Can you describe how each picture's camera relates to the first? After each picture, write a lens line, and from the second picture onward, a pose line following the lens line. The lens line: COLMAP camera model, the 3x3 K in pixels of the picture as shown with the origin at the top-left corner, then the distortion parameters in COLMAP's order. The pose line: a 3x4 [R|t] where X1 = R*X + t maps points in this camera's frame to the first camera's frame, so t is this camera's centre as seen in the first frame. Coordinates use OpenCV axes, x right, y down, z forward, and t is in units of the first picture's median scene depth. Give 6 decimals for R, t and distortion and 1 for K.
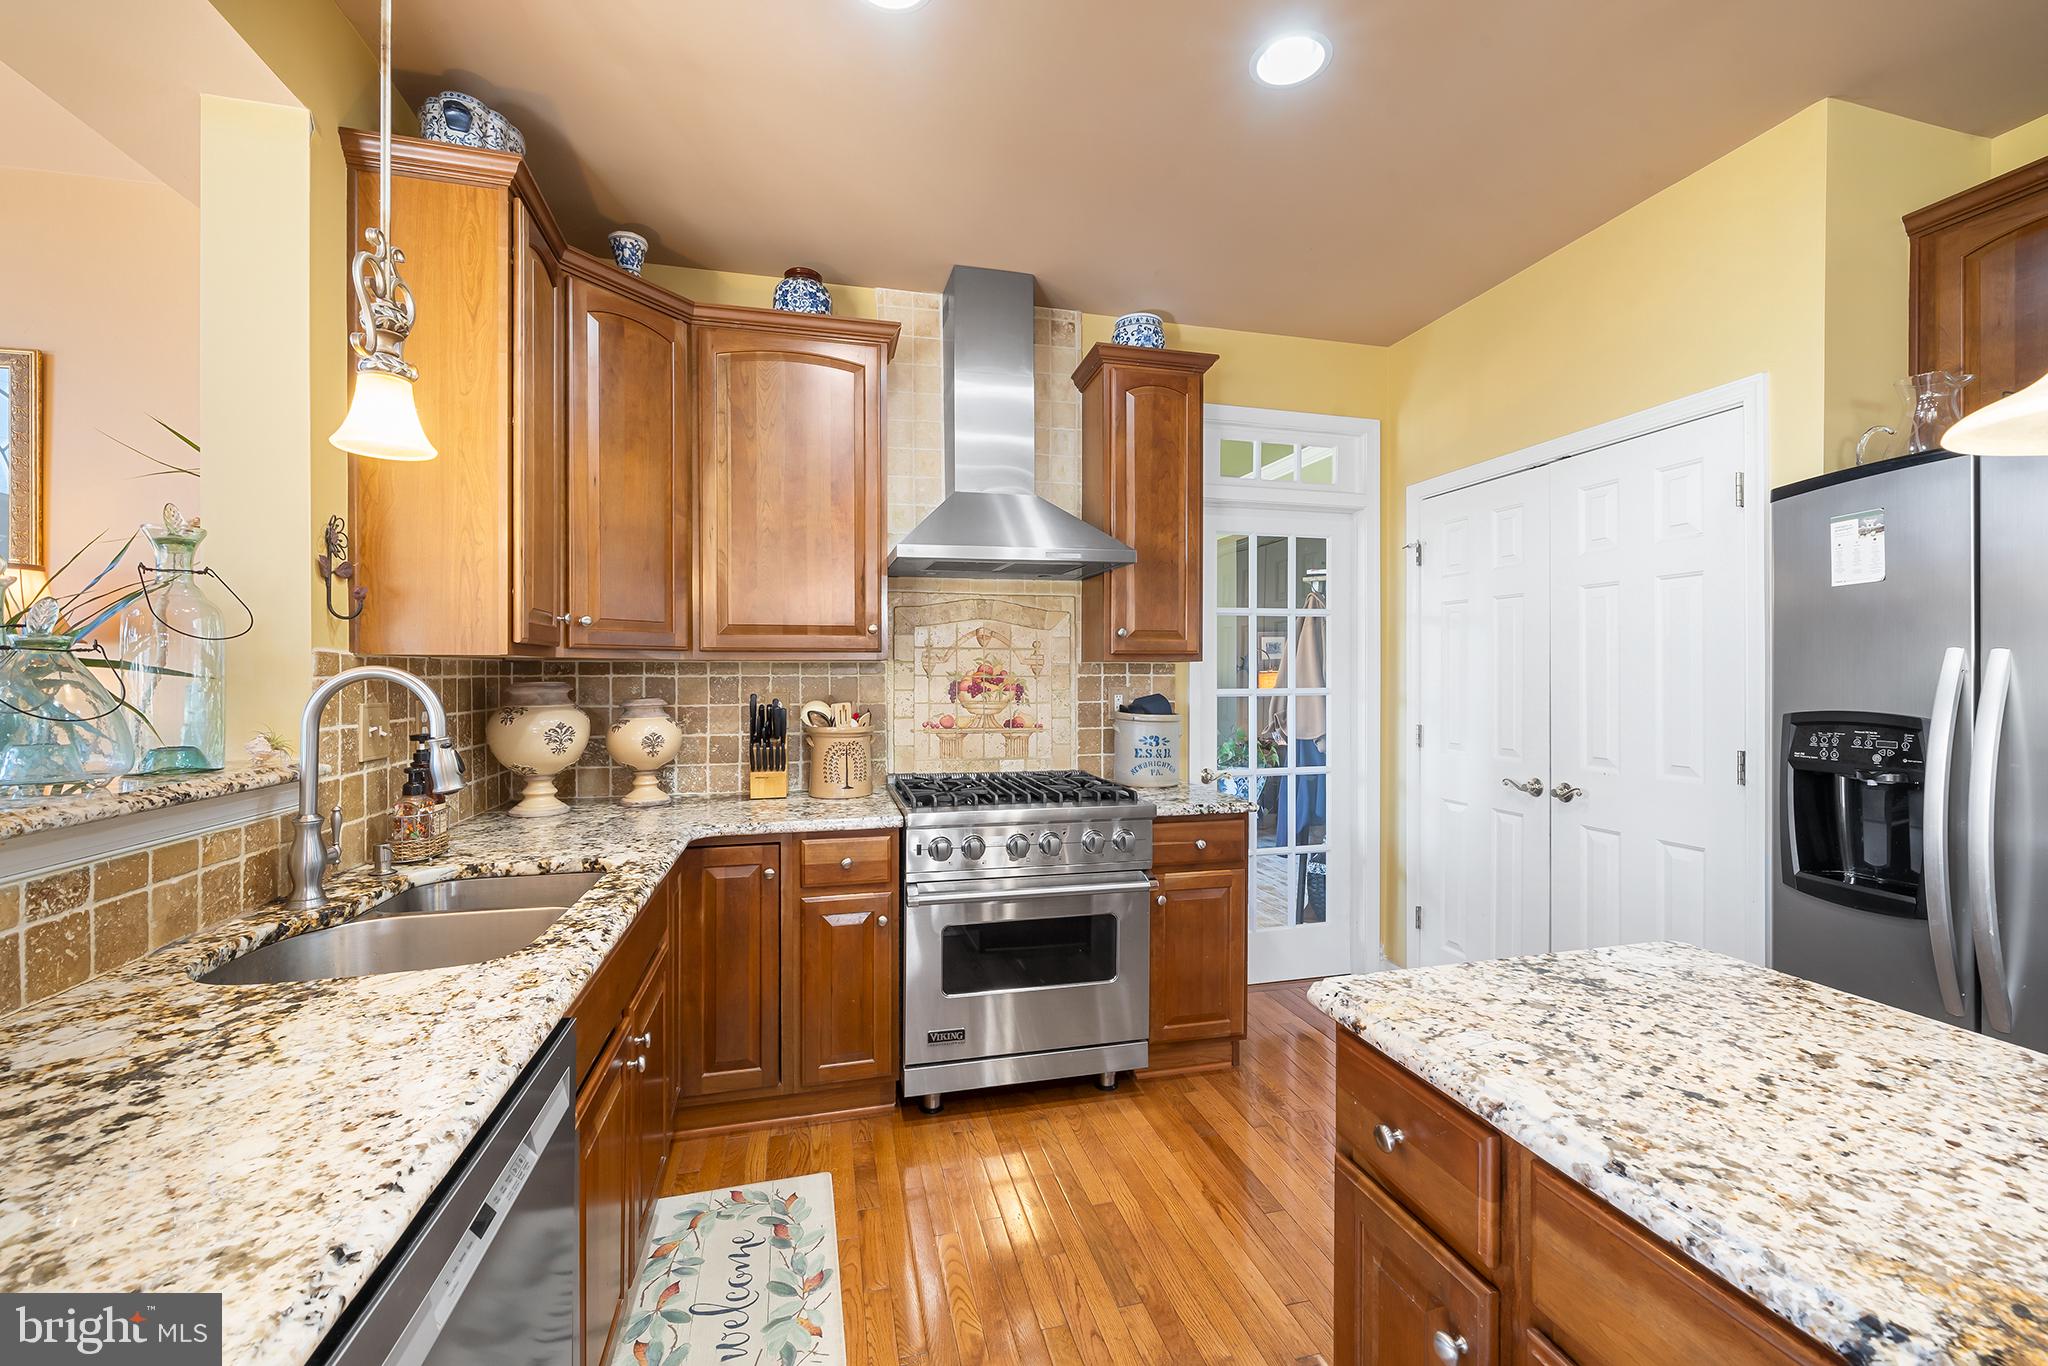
lens RADIAL K [[823.4, 0, 1024.5], [0, 823.4, 676.3], [0, 0, 1]] dist [-0.003673, -0.000363]
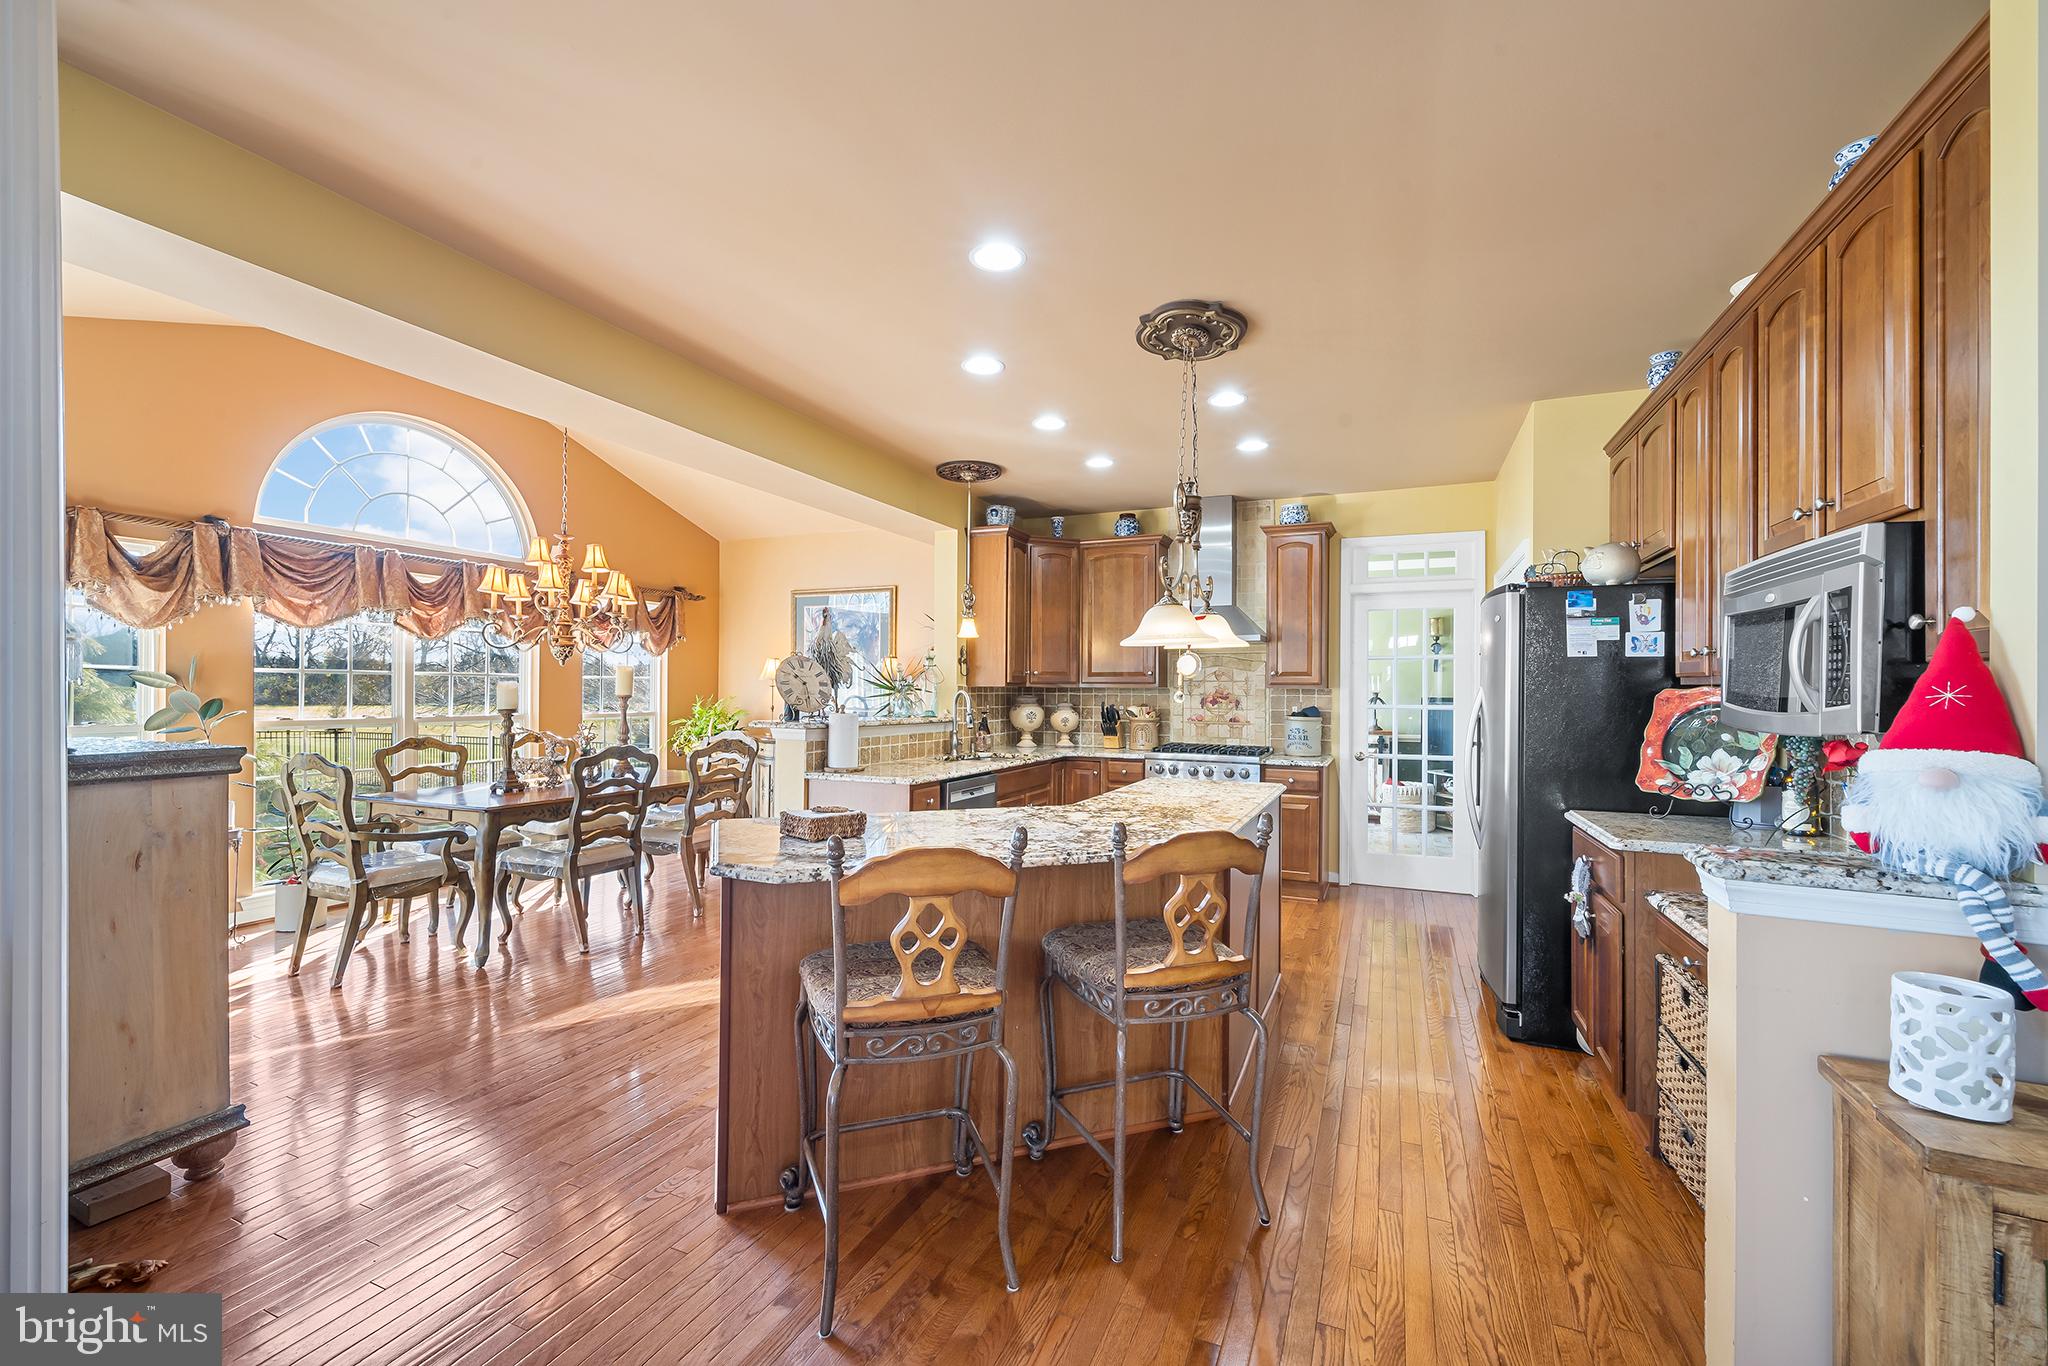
lens RADIAL K [[823.4, 0, 1022.9], [0, 823.4, 689.6], [0, 0, 1]] dist [-0.003673, -0.000363]
pose [[0.782655, 0.005428, -0.622432, 1.030062], [-0.009682, 0.999947, -0.003453, -0.003095], [0.622380, 0.008729, 0.782667, -1.052547]]
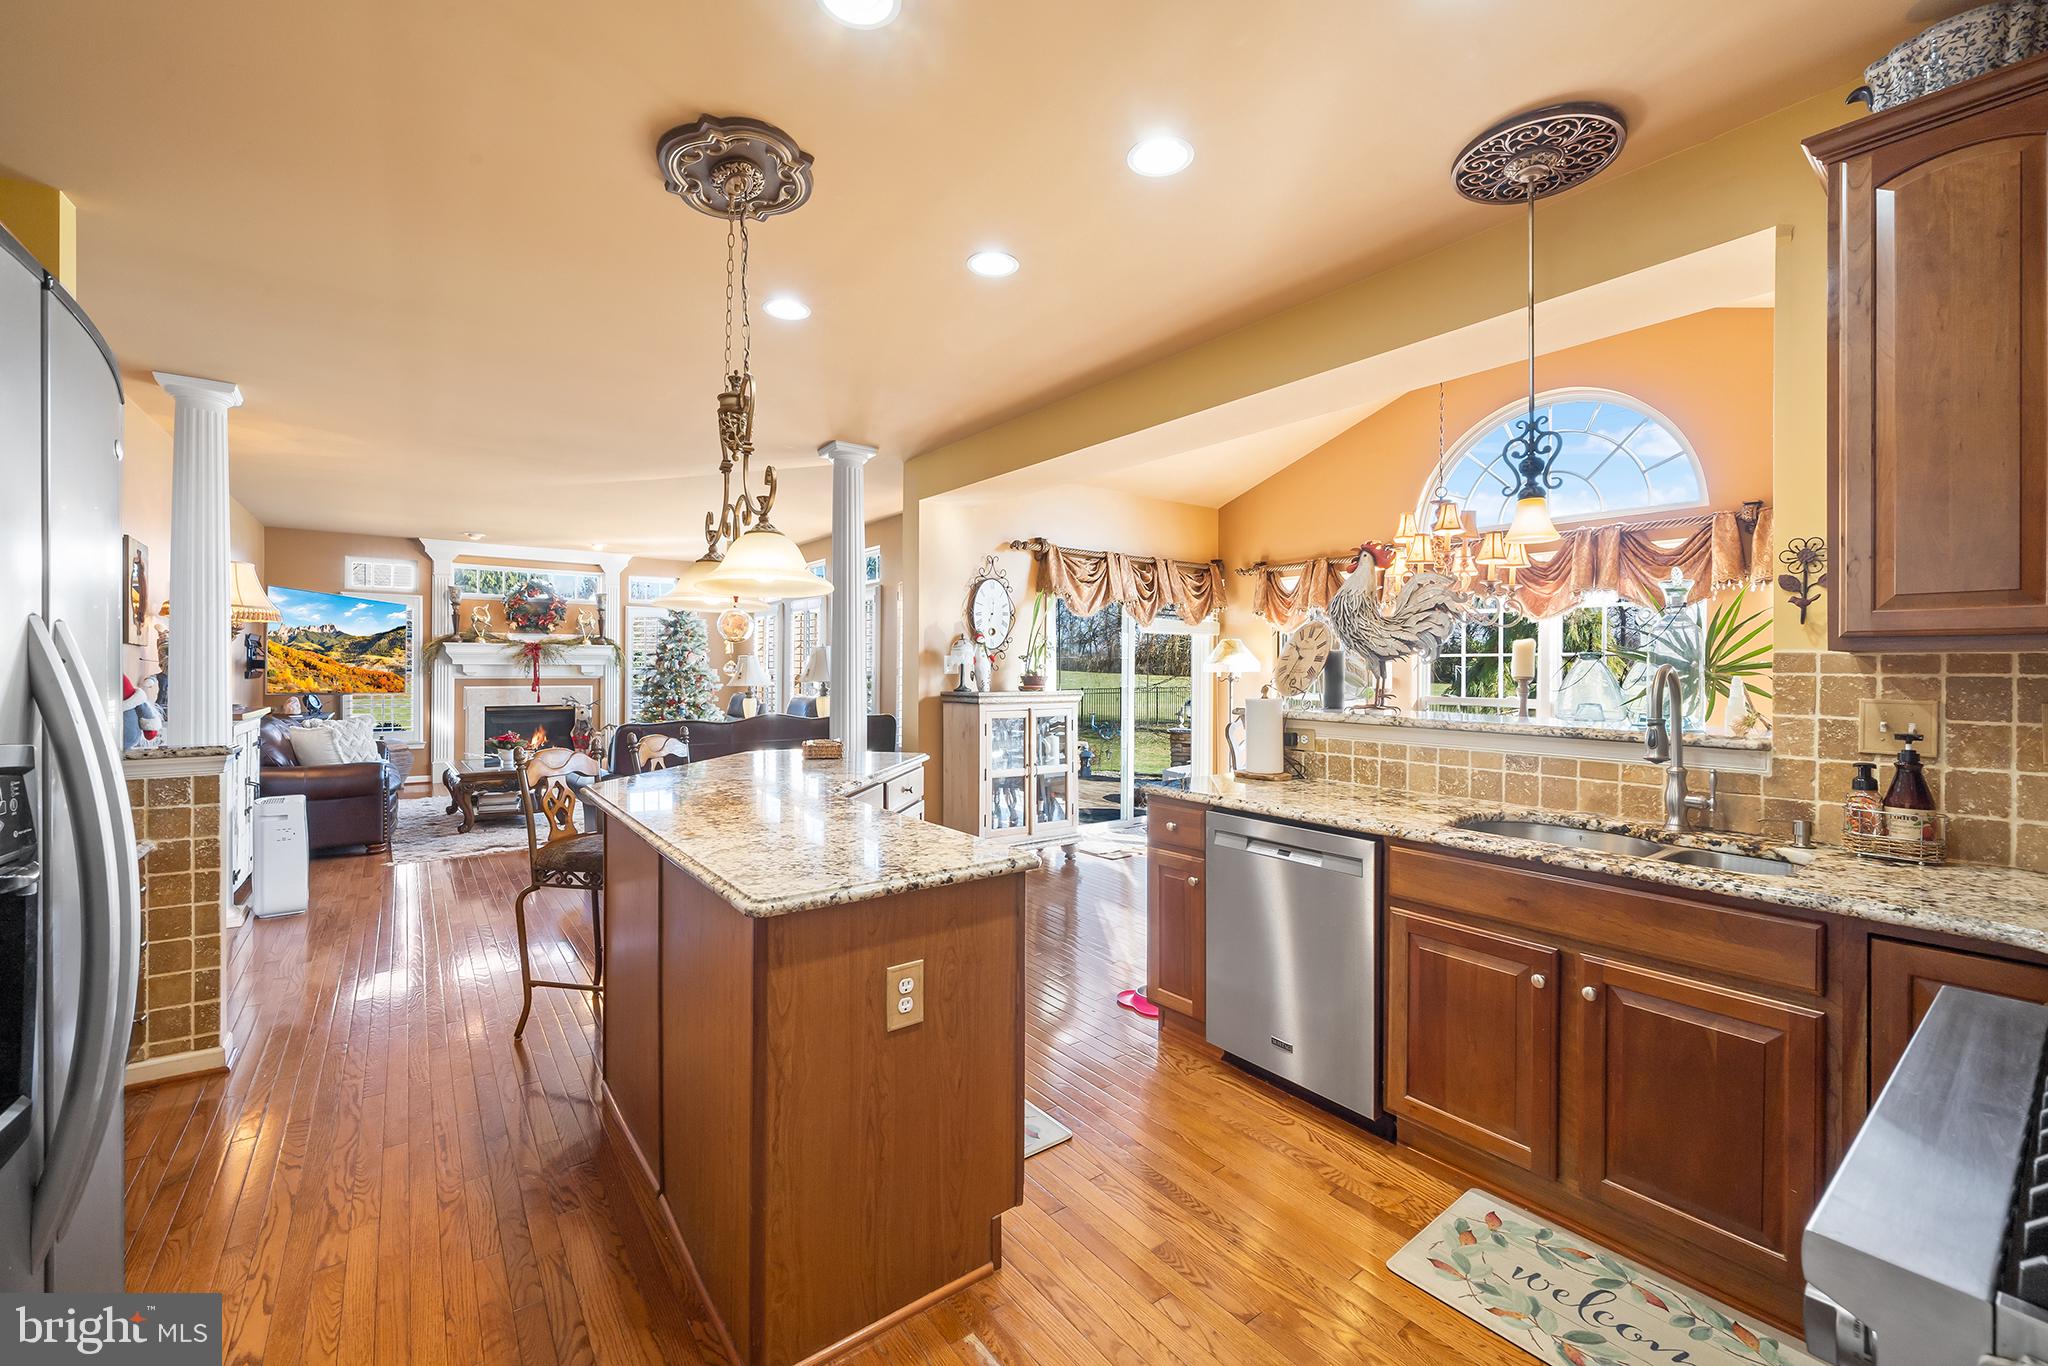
lens RADIAL K [[823.4, 0, 1017.0], [0, 823.4, 665.3], [0, 0, 1]] dist [-0.003673, -0.000363]
pose [[-0.925691, 0.001419, -0.378277, 0.483623], [-0.000945, 0.999981, 0.006064, -0.013980], [0.378279, 0.005971, -0.925672, 1.202296]]
